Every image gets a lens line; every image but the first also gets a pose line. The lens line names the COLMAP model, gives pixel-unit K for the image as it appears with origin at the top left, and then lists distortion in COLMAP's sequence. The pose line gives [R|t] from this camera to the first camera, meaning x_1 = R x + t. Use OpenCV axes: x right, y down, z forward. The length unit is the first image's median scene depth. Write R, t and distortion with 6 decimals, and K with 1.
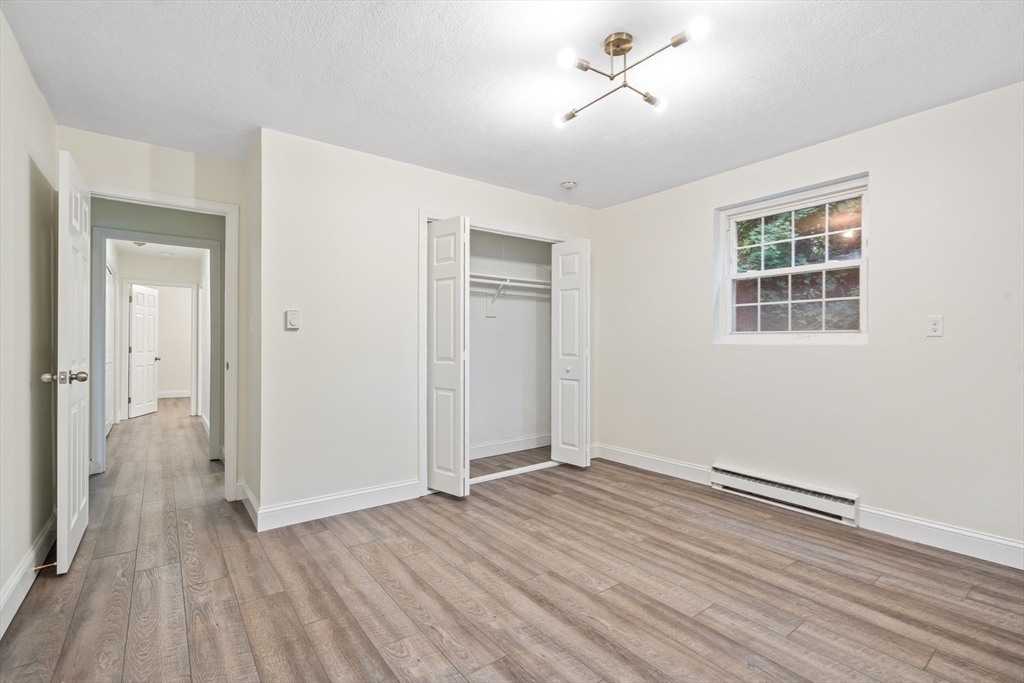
lens RADIAL K [[466.8, 0, 507.6], [0, 466.8, 332.0], [0, 0, 1]] dist [-0.005842, 0.001277]
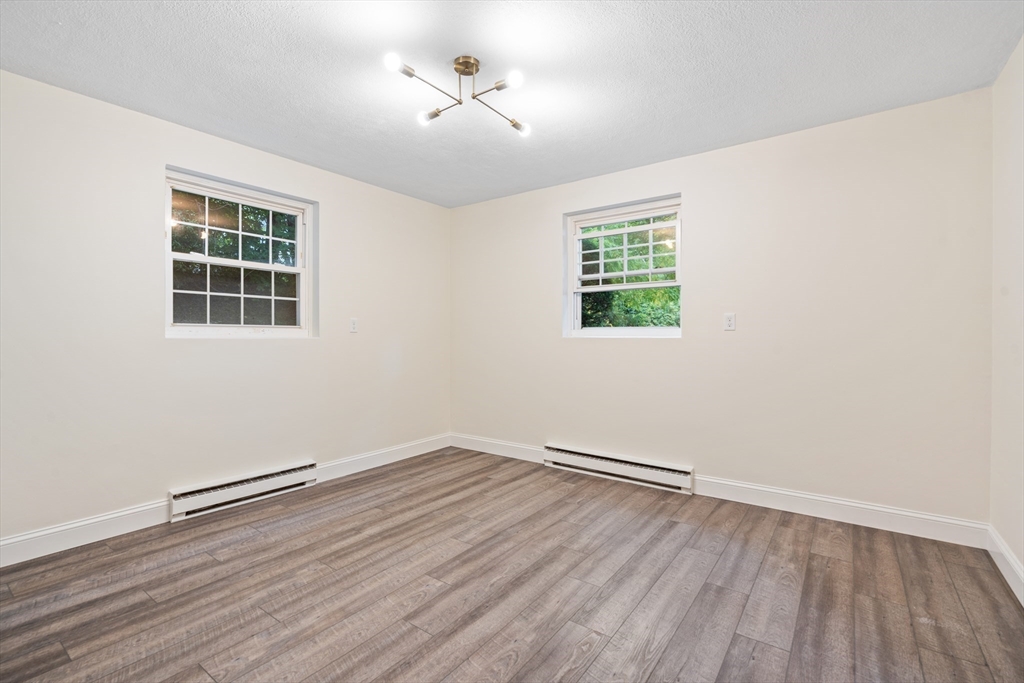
lens RADIAL K [[466.8, 0, 515.6], [0, 466.8, 332.0], [0, 0, 1]] dist [-0.005842, 0.001277]
pose [[-0.301386, 0.009195, 0.953458, -0.612121], [-0.020293, 0.999665, -0.016055, 0.020877], [-0.953286, -0.024187, -0.301098, 0.884536]]
